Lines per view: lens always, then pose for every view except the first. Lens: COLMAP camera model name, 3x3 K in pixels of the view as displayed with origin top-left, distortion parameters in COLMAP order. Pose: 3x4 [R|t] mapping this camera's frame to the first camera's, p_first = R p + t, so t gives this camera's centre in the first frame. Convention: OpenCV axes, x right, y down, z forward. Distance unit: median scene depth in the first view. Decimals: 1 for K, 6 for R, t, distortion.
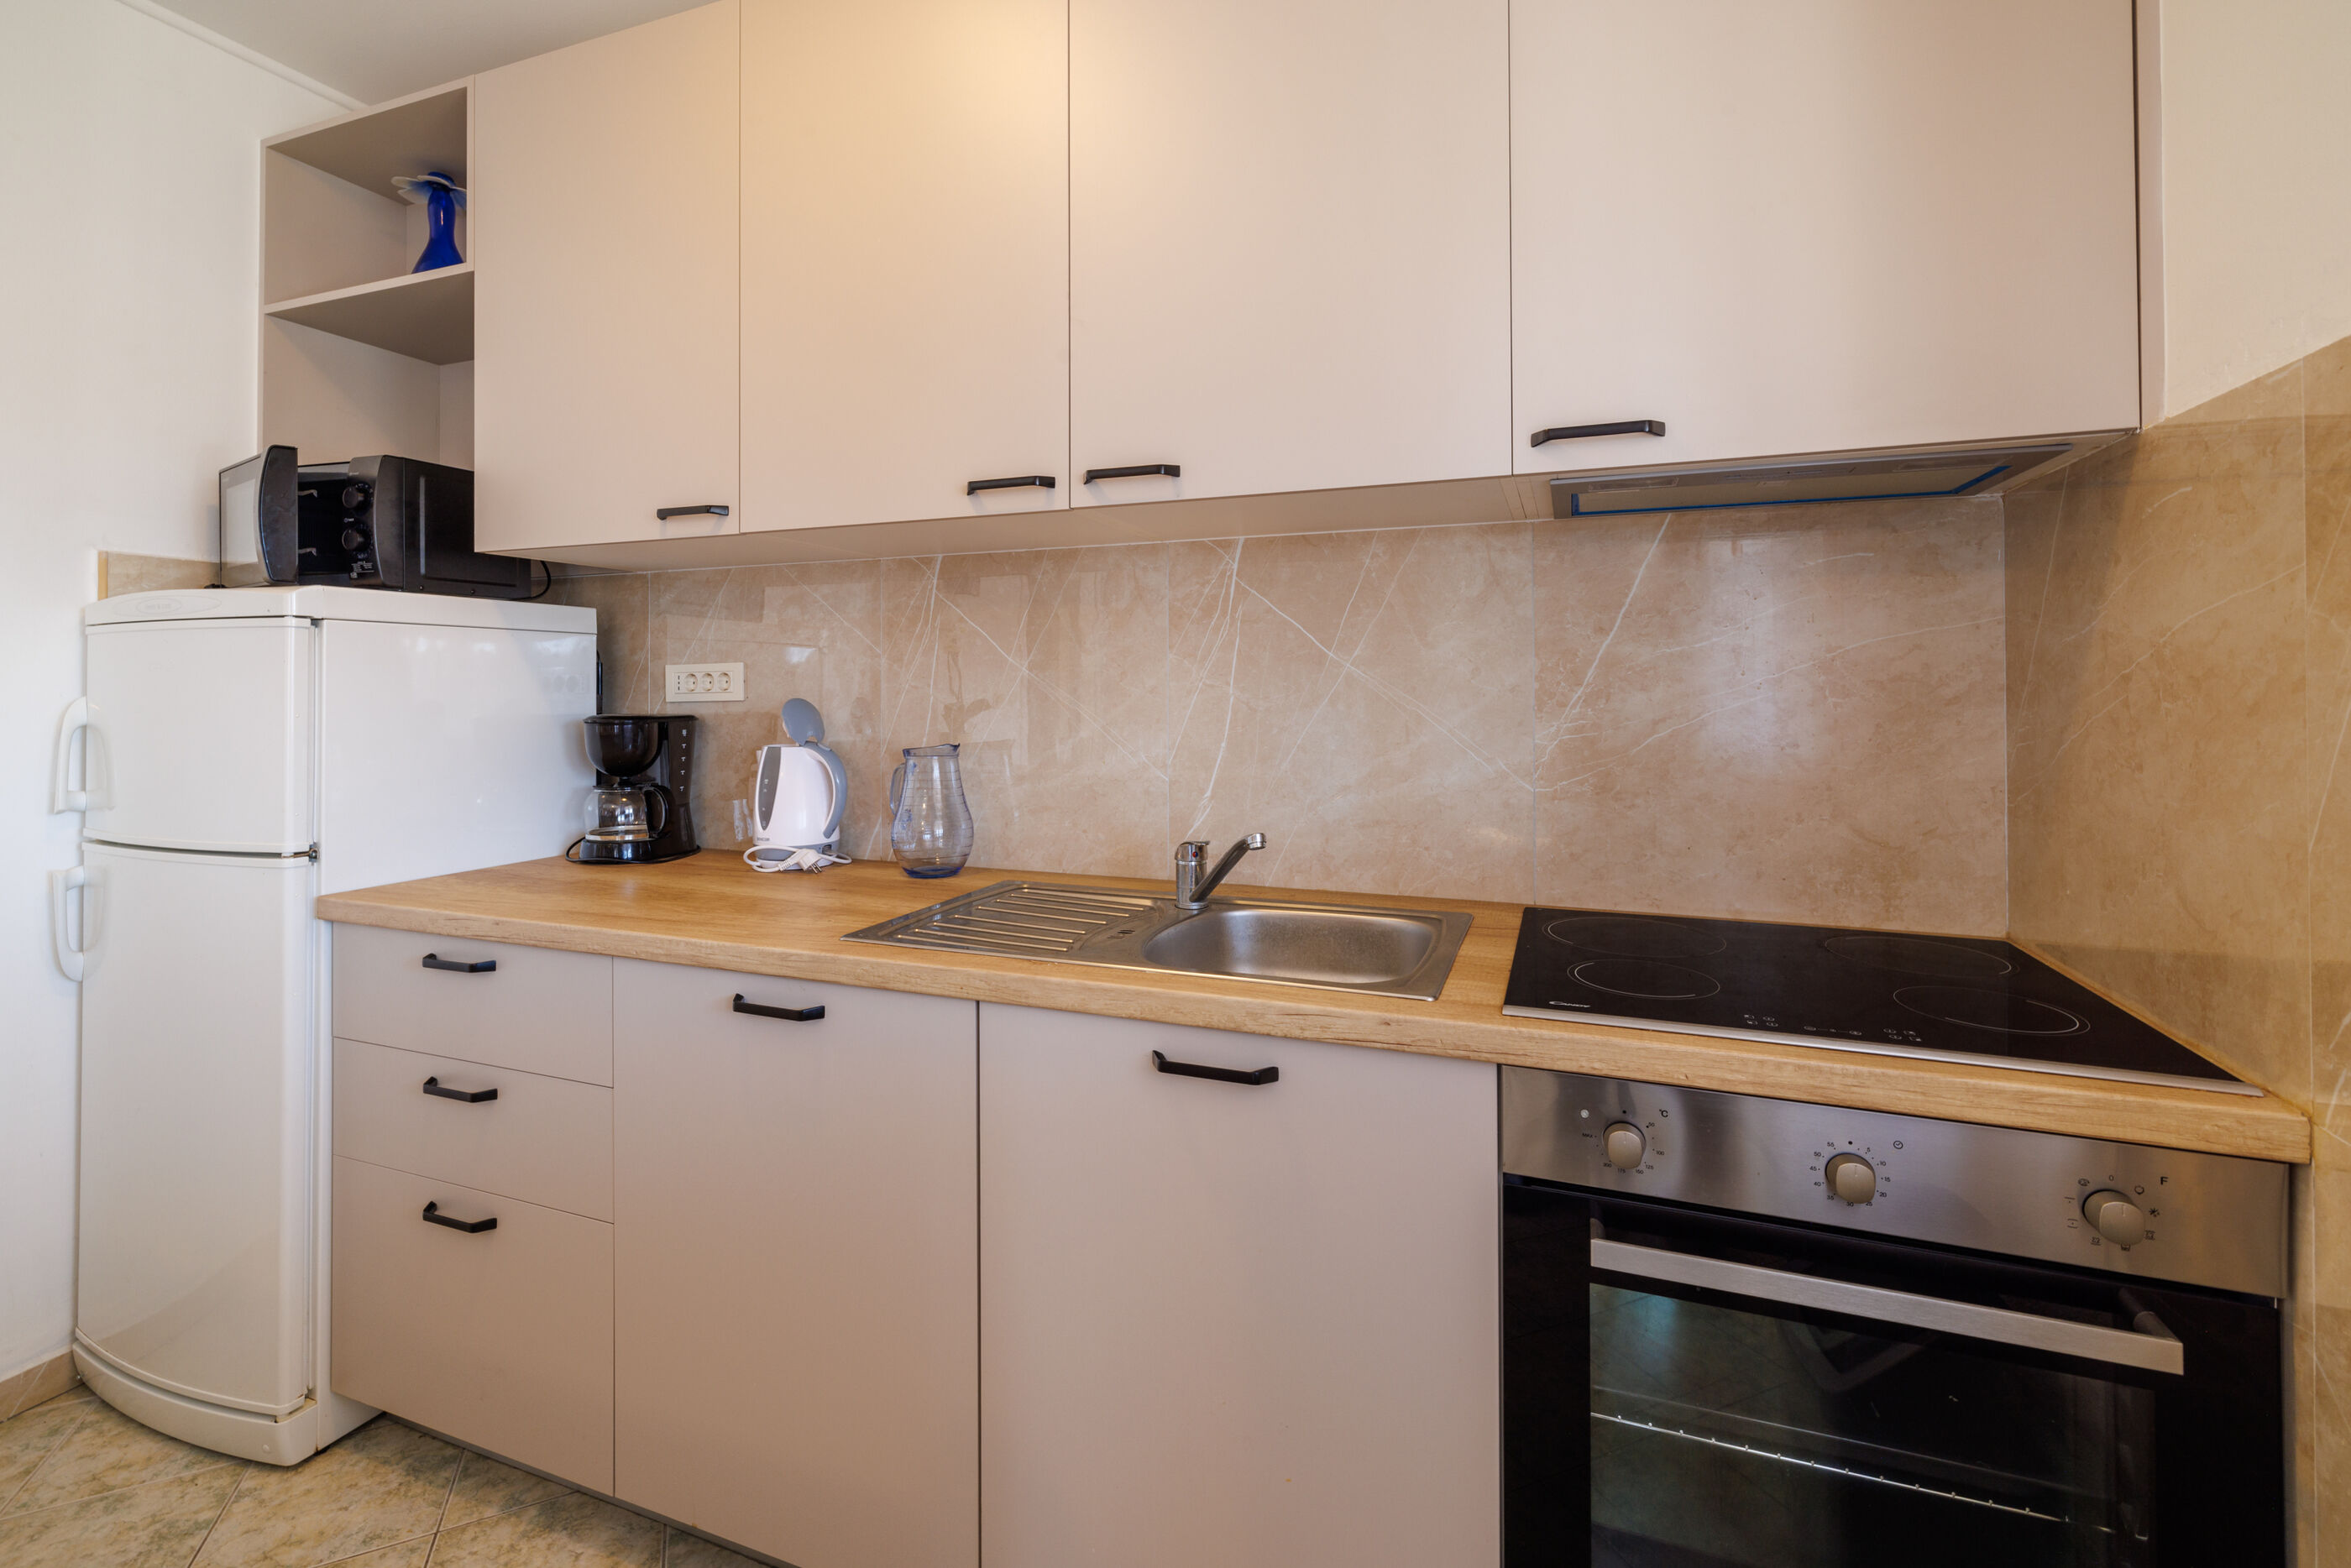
lens RADIAL K [[1016.2, 0, 1181.8], [0, 1016.2, 680.9], [0, 0, 1]] dist [-0.001376, 0.000079]
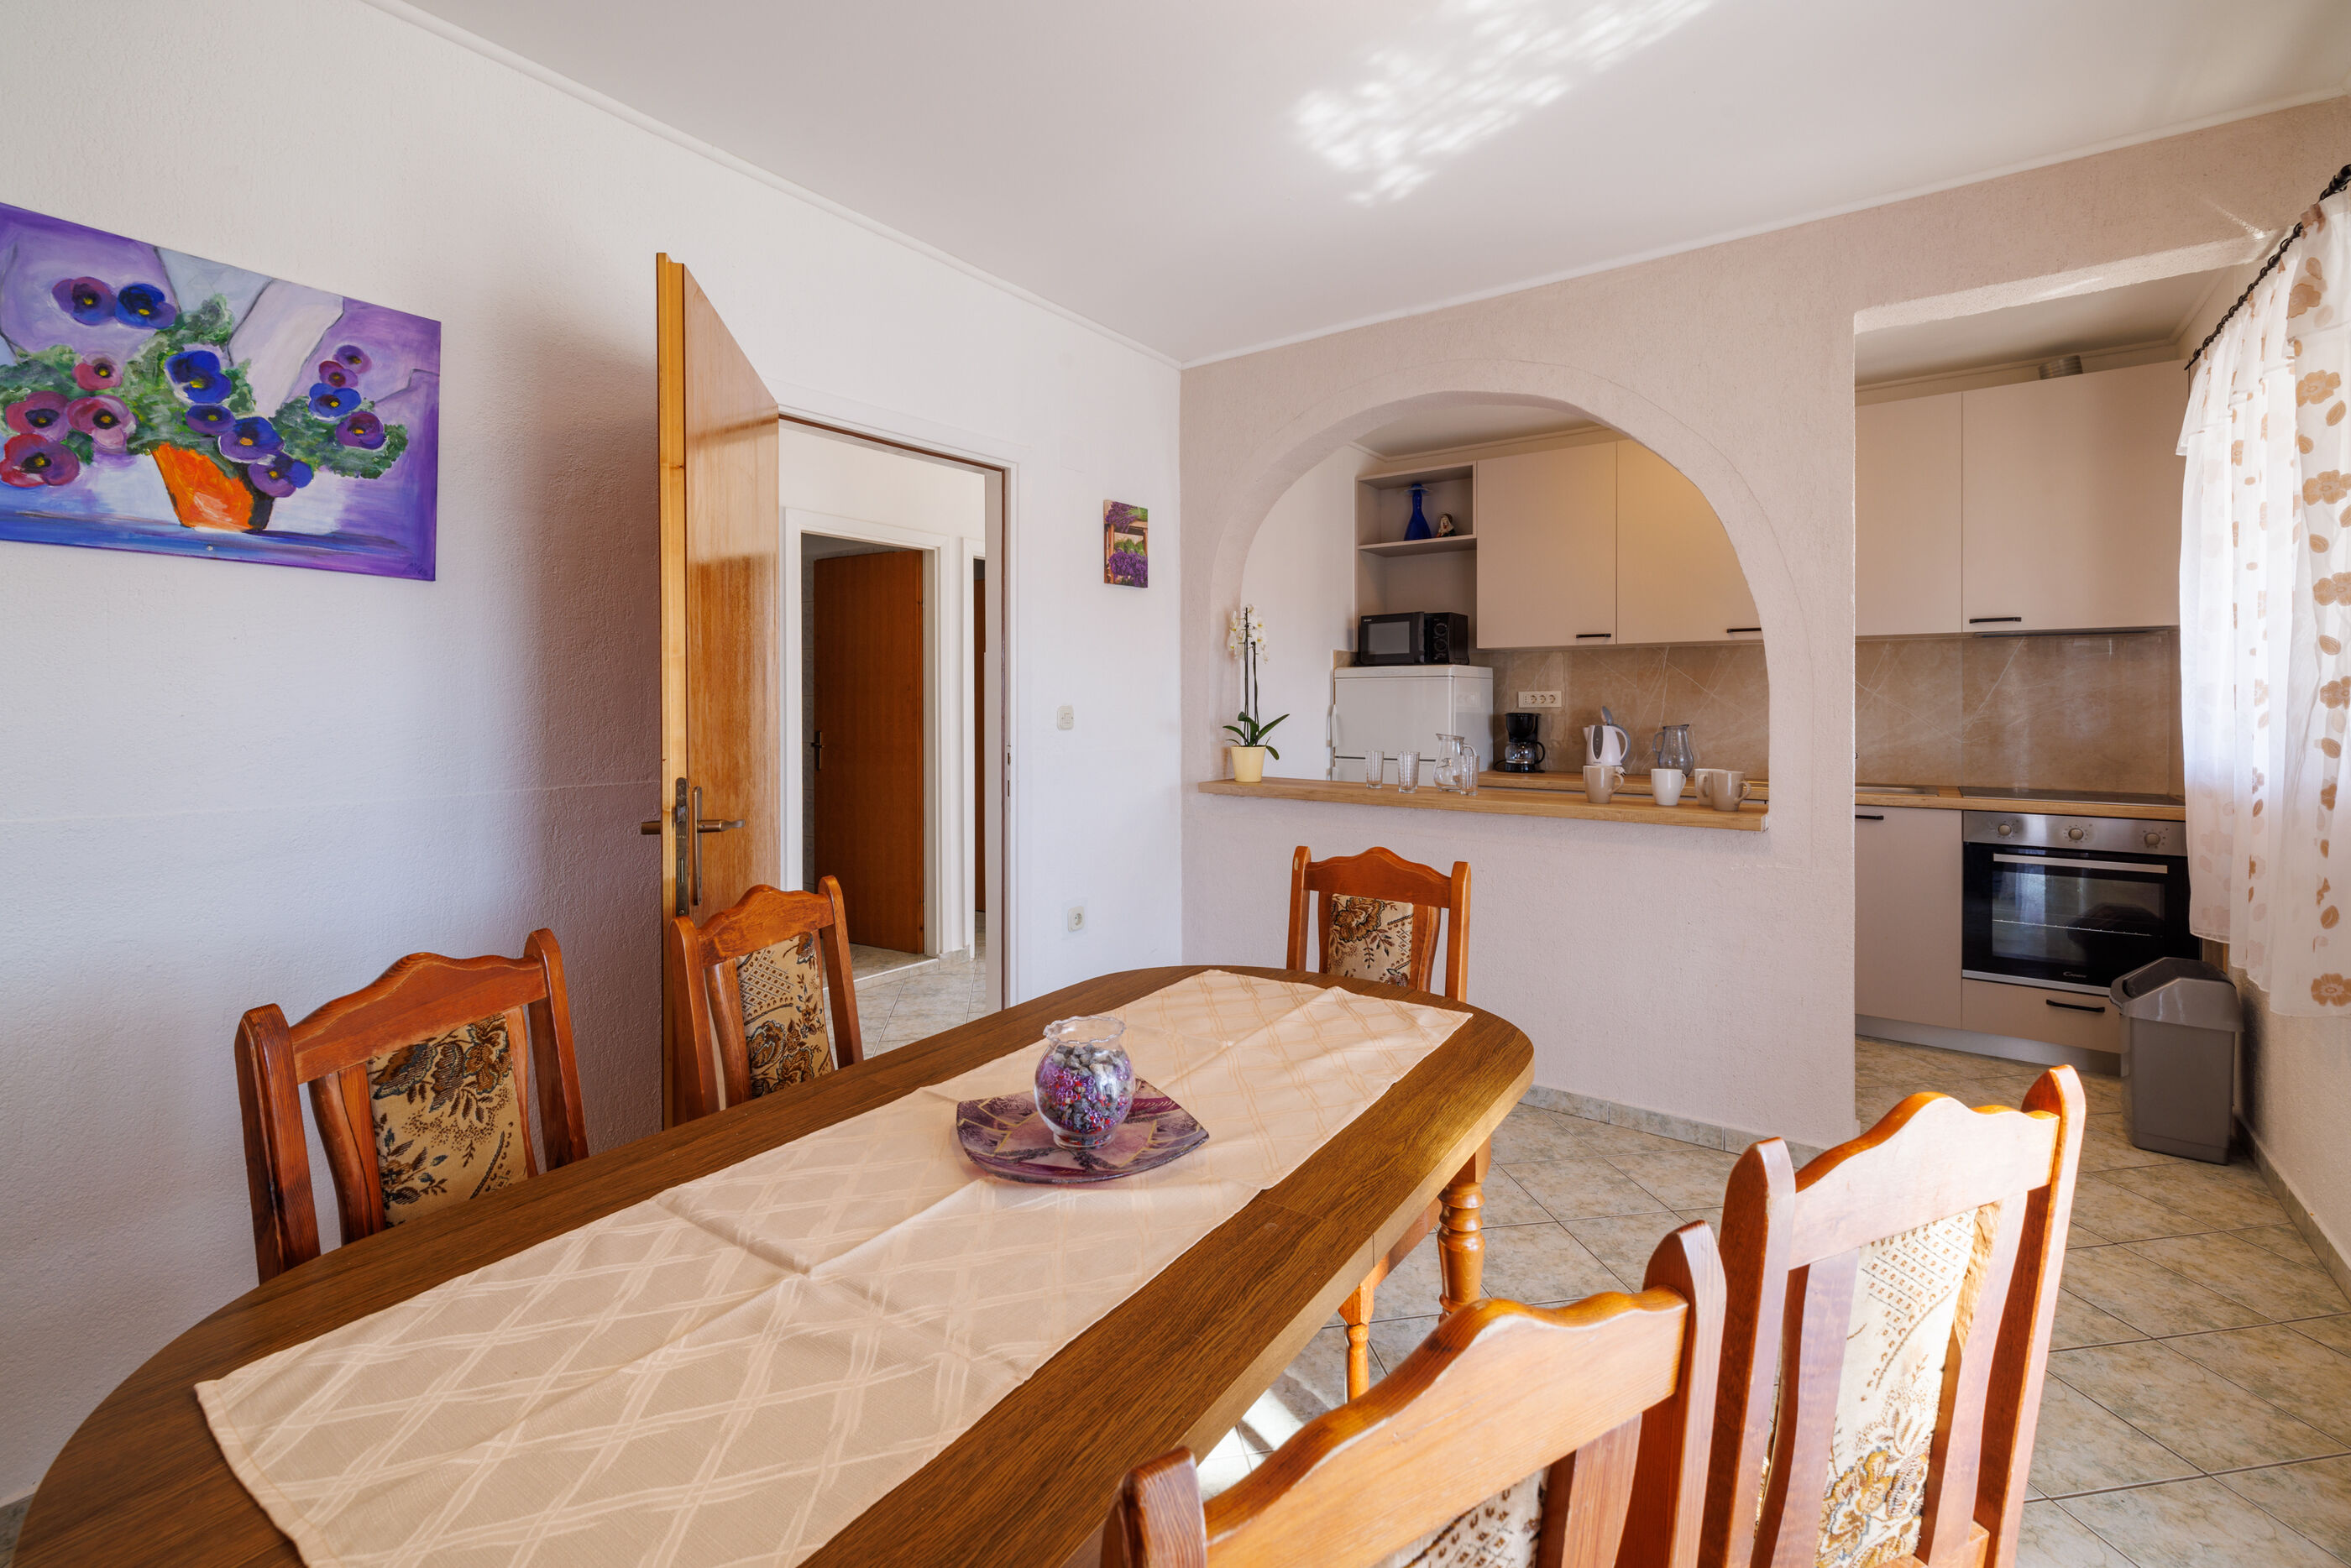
lens RADIAL K [[1011.9, 0, 1186.2], [0, 1011.9, 702.0], [0, 0, 1]] dist [-0.001538, -0.000331]
pose [[0.966657, 0.002280, -0.256065, -0.848593], [-0.000206, 0.999967, 0.008128, -0.014503], [0.256075, -0.007804, 0.966625, -1.871604]]
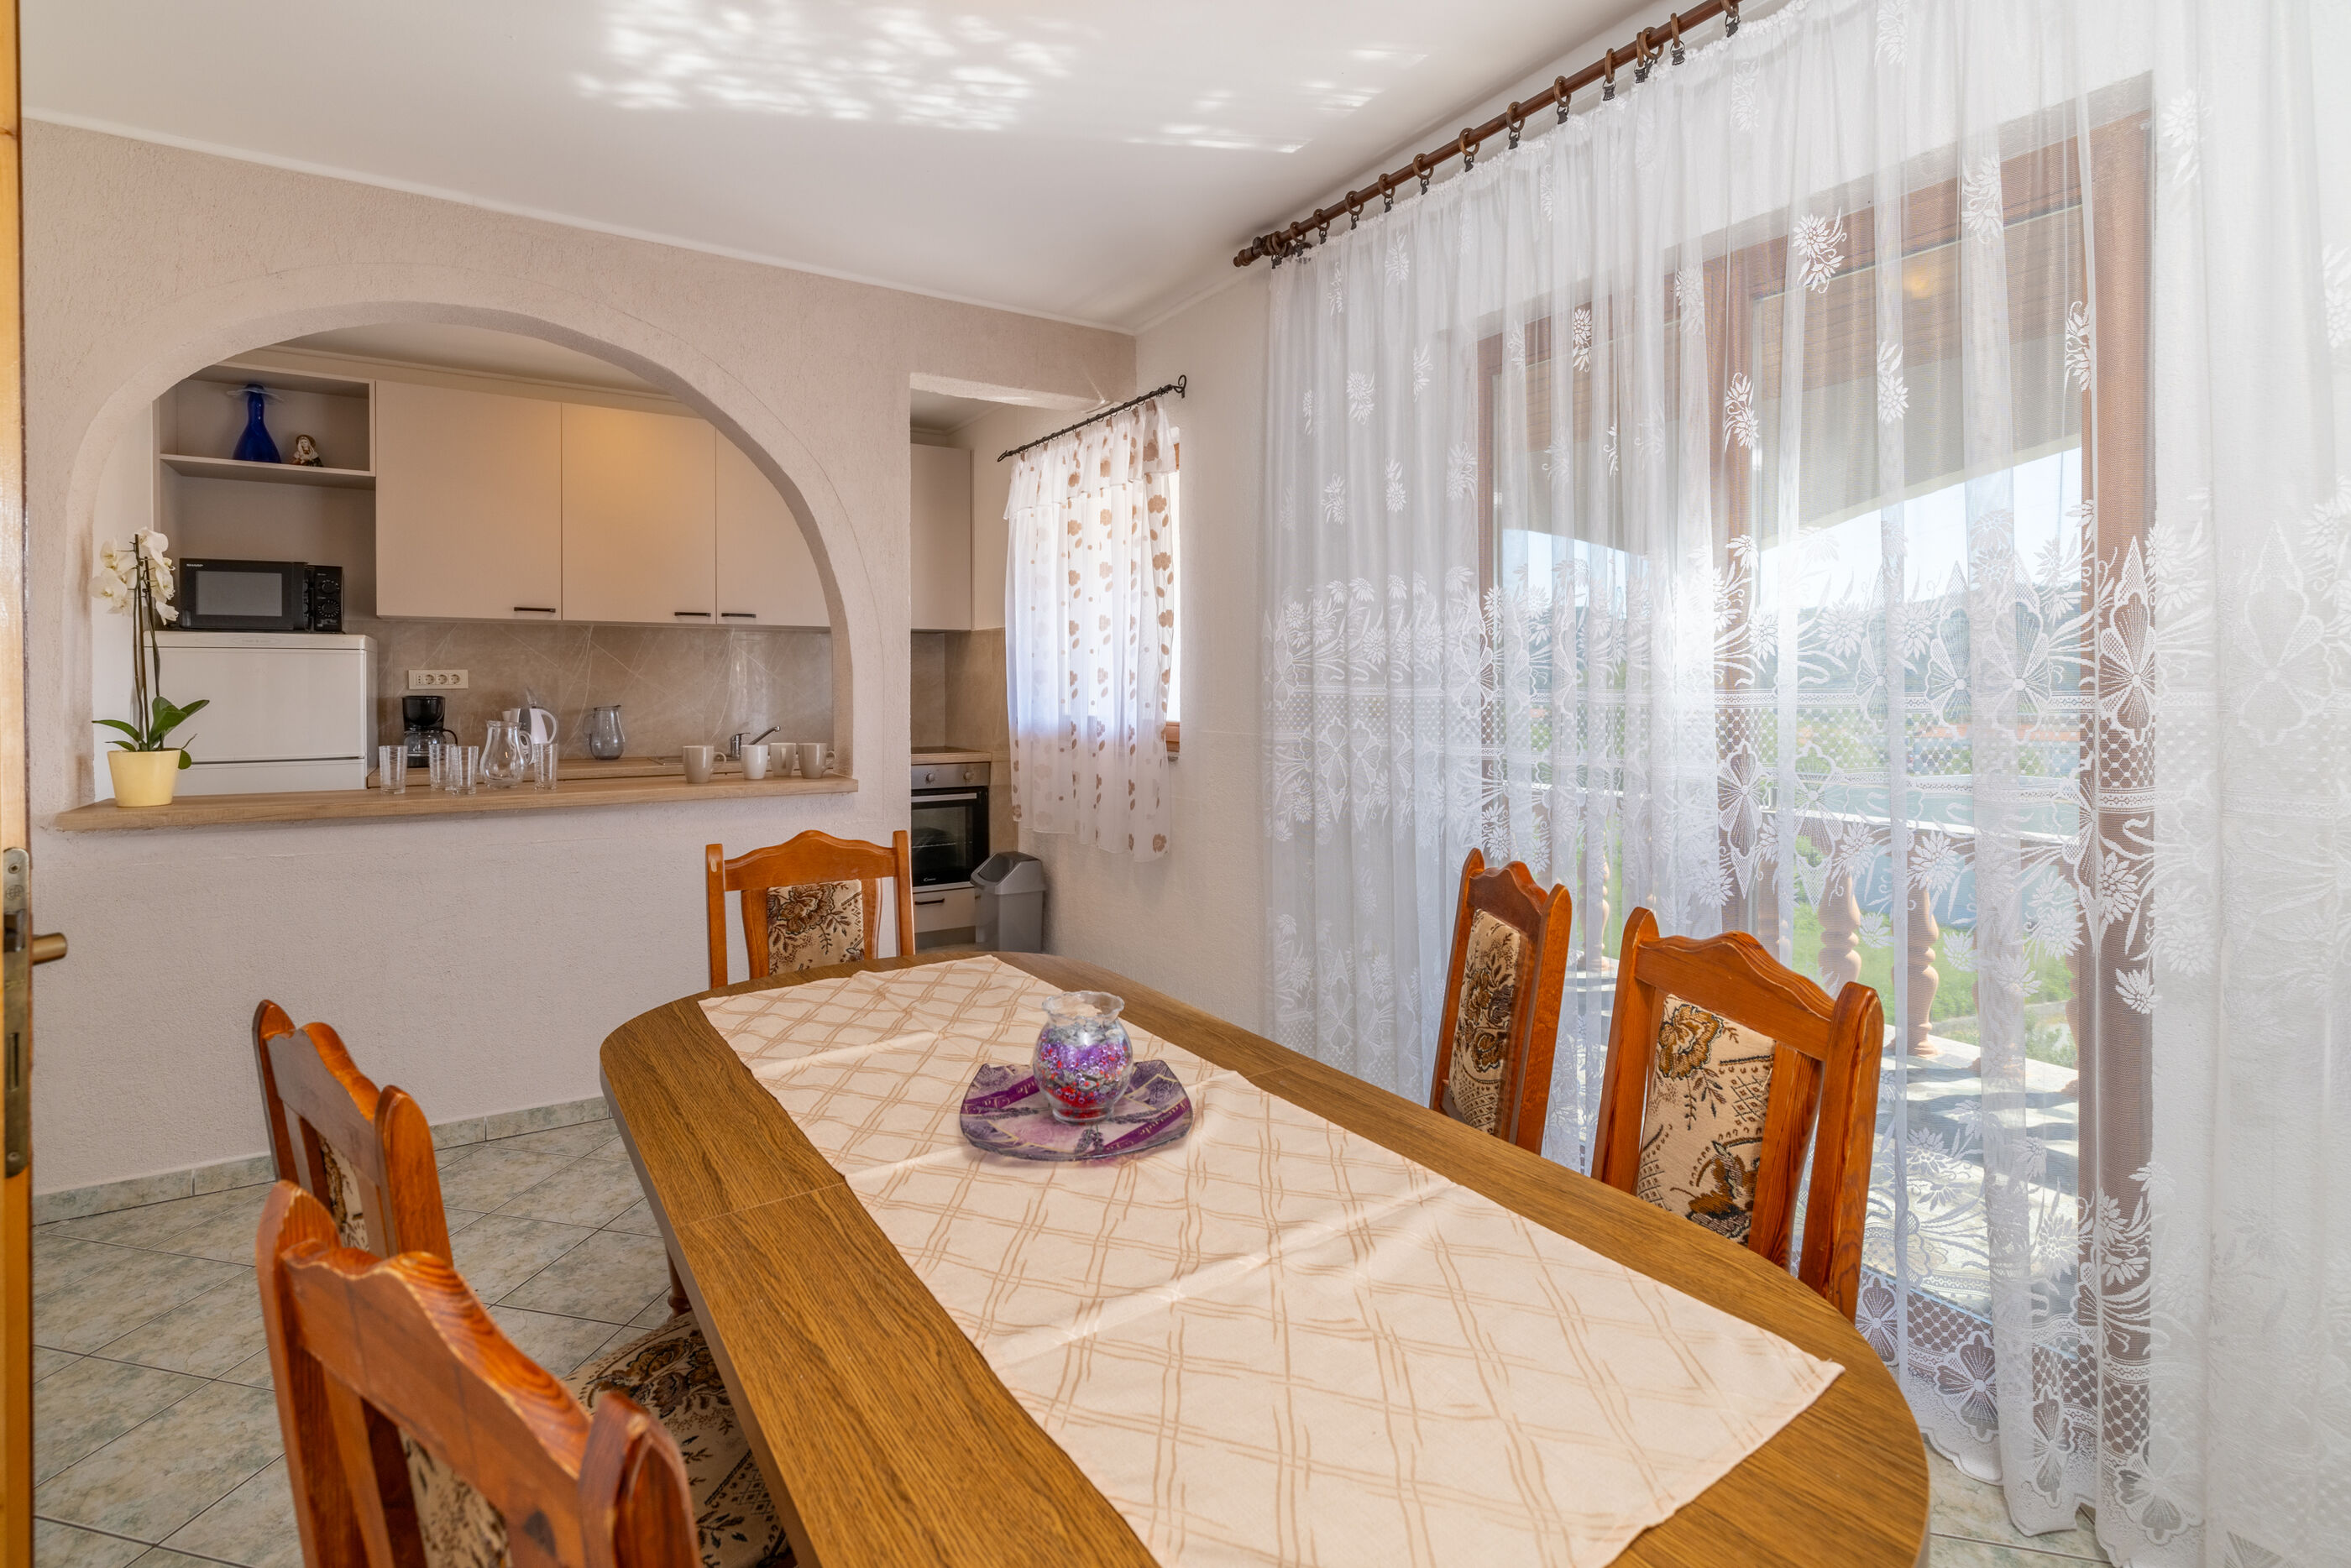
lens RADIAL K [[1069.8, 0, 1112.7], [0, 1069.8, 683.6], [0, 0, 1]] dist [-0.000170, -0.000032]
pose [[0.616277, 0.000970, 0.787529, -1.670387], [-0.006431, 0.999972, 0.003800, -0.008815], [-0.787503, -0.007406, 0.616266, -1.688336]]
